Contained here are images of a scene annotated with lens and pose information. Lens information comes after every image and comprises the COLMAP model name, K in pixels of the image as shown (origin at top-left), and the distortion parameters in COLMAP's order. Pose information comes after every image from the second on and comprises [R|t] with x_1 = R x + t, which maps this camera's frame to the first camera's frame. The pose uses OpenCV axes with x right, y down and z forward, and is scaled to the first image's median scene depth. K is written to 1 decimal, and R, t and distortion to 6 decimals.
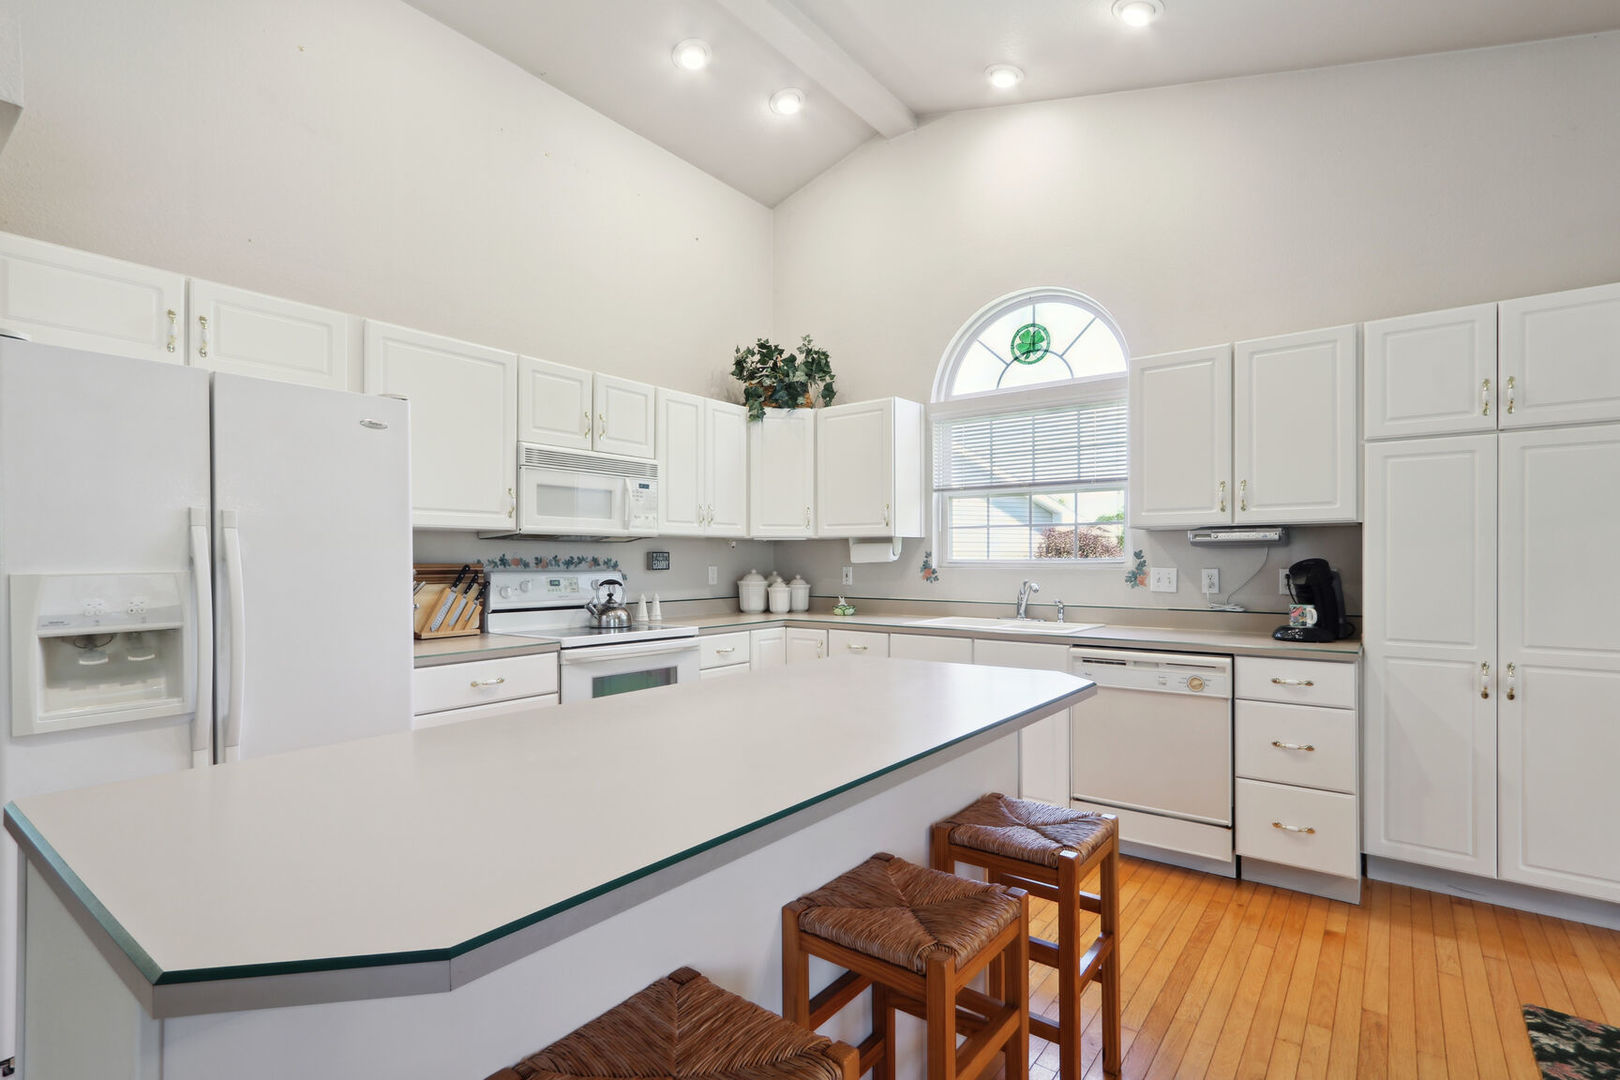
lens RADIAL K [[757.6, 0, 823.3], [0, 757.6, 548.7], [0, 0, 1]] dist [0.006272, -0.000004]
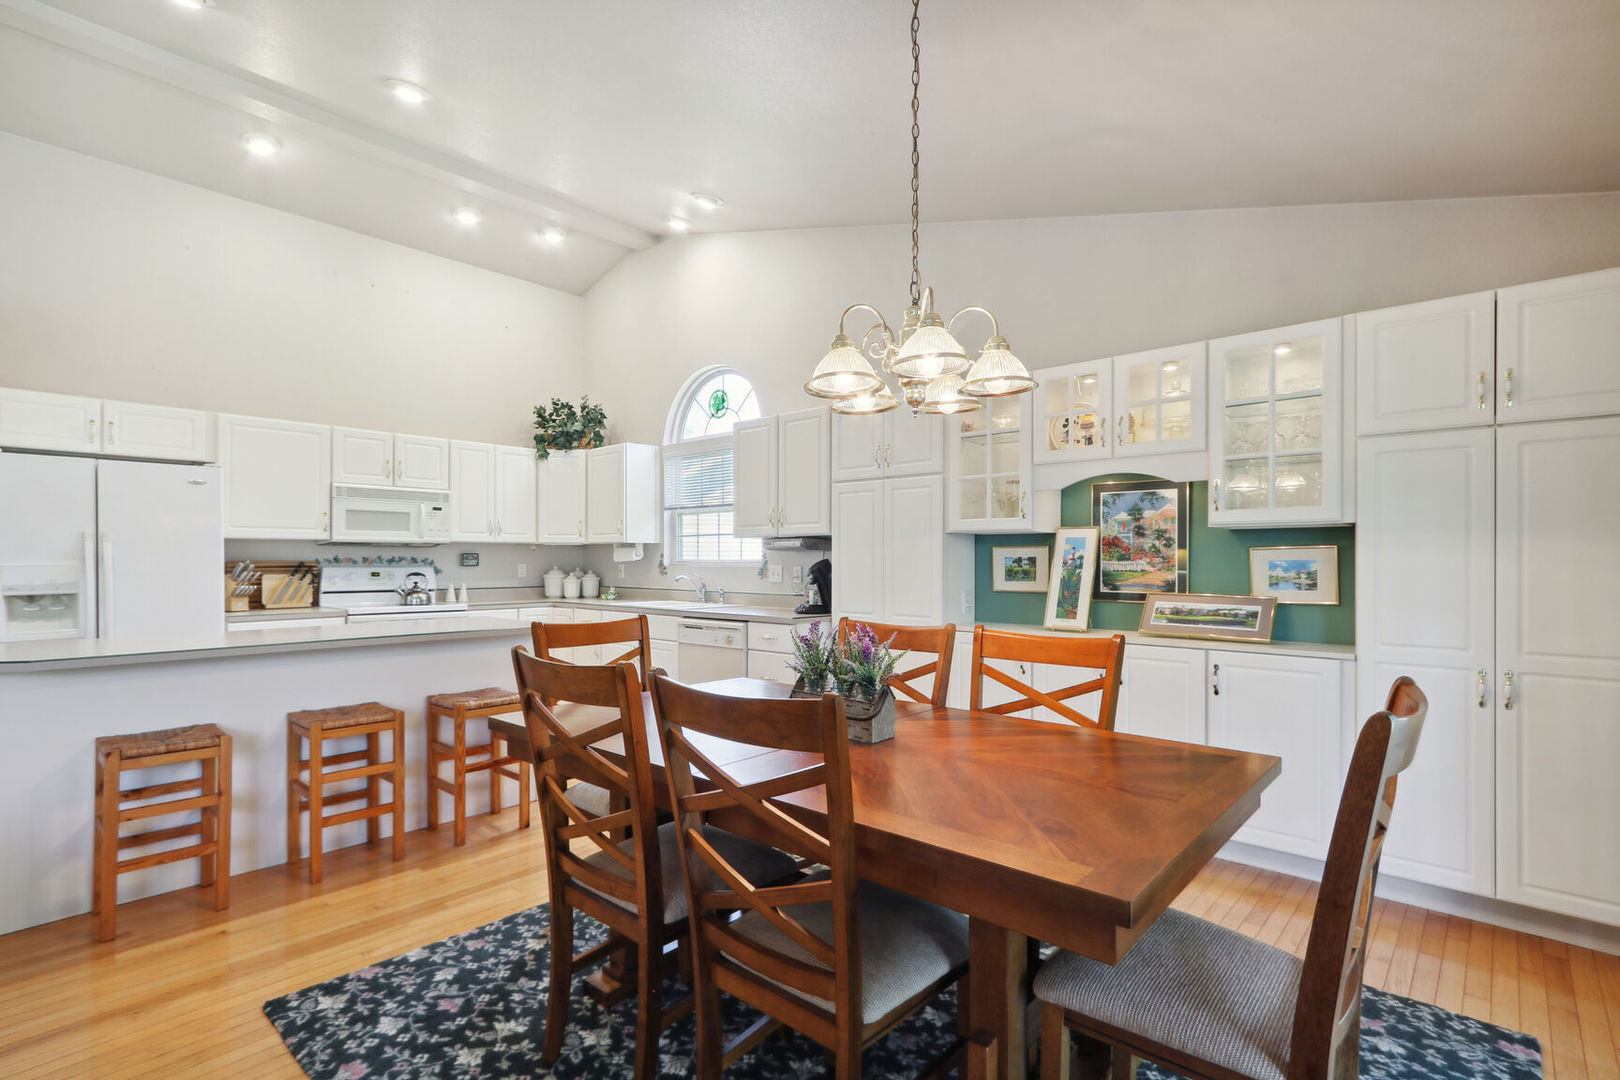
lens RADIAL K [[757.6, 0, 814.7], [0, 757.6, 545.4], [0, 0, 1]] dist [0.006272, -0.000004]
pose [[0.996140, 0.000903, -0.087768, 0.570321], [-0.001347, 0.999987, -0.004995, -0.004827], [0.087763, 0.005094, 0.996128, -0.366961]]
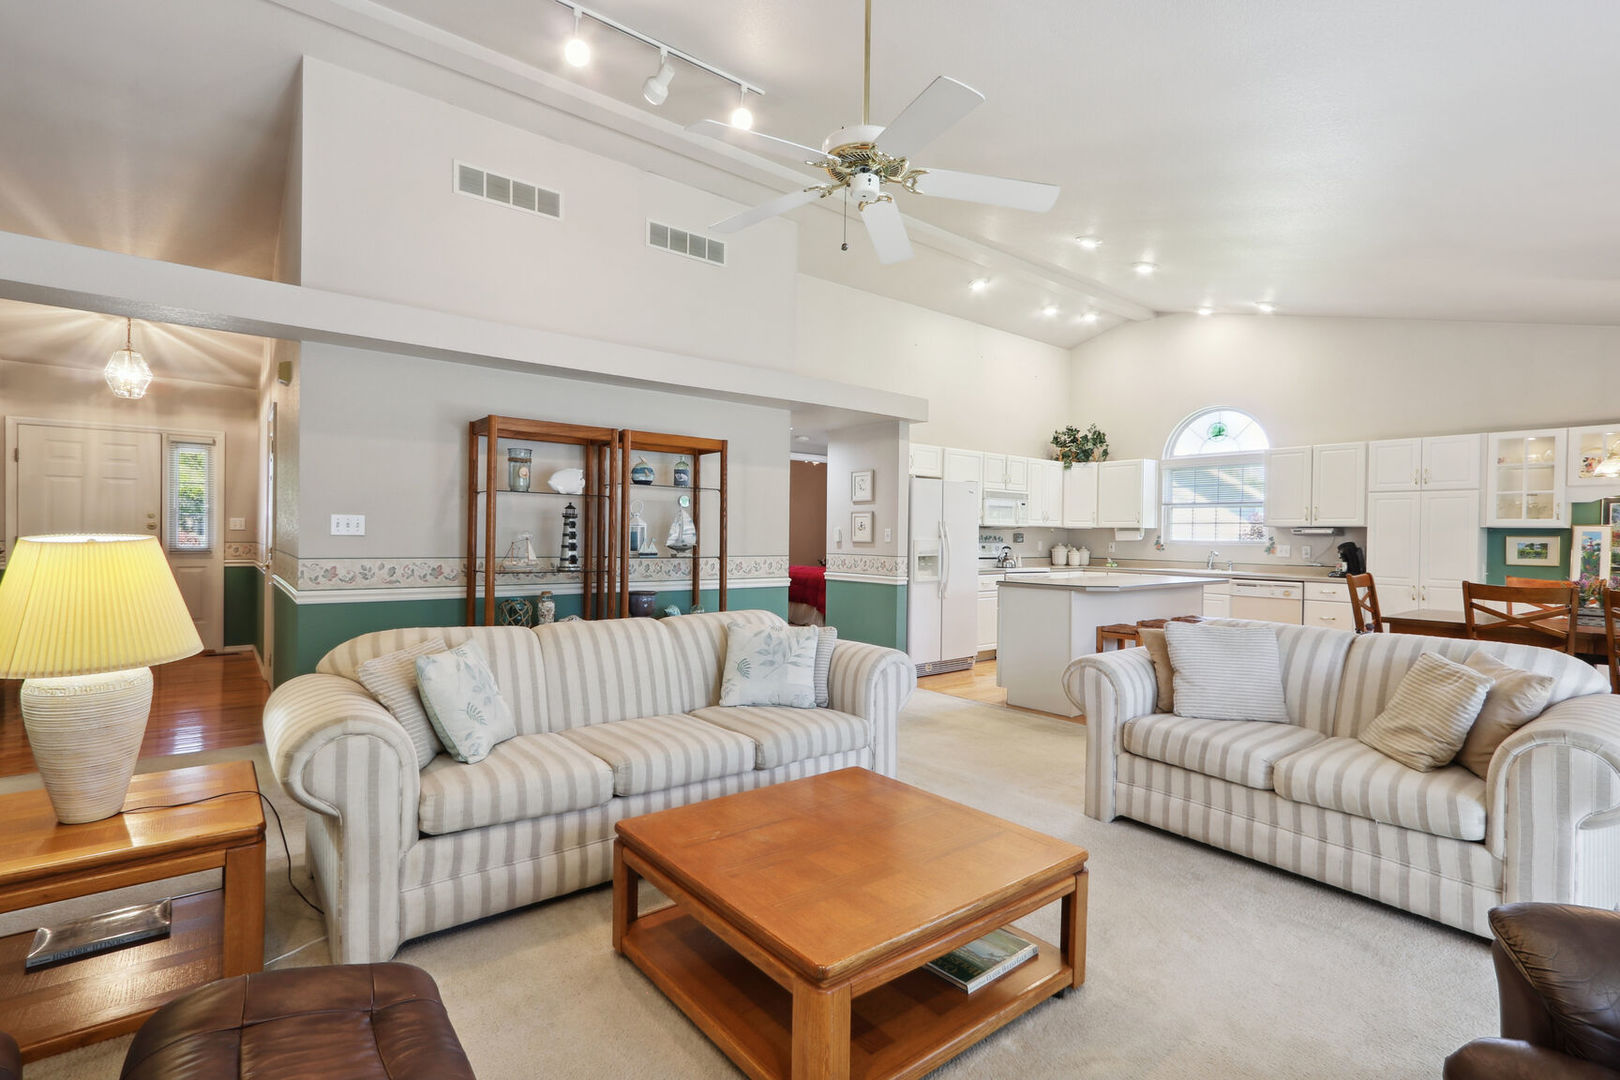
lens RADIAL K [[757.6, 0, 815.9], [0, 757.6, 535.0], [0, 0, 1]] dist [0.006272, -0.000004]
pose [[0.969657, 0.015459, -0.243979, -0.259818], [-0.012351, 0.999822, 0.014265, -0.015369], [0.244156, -0.010819, 0.969676, -1.194023]]
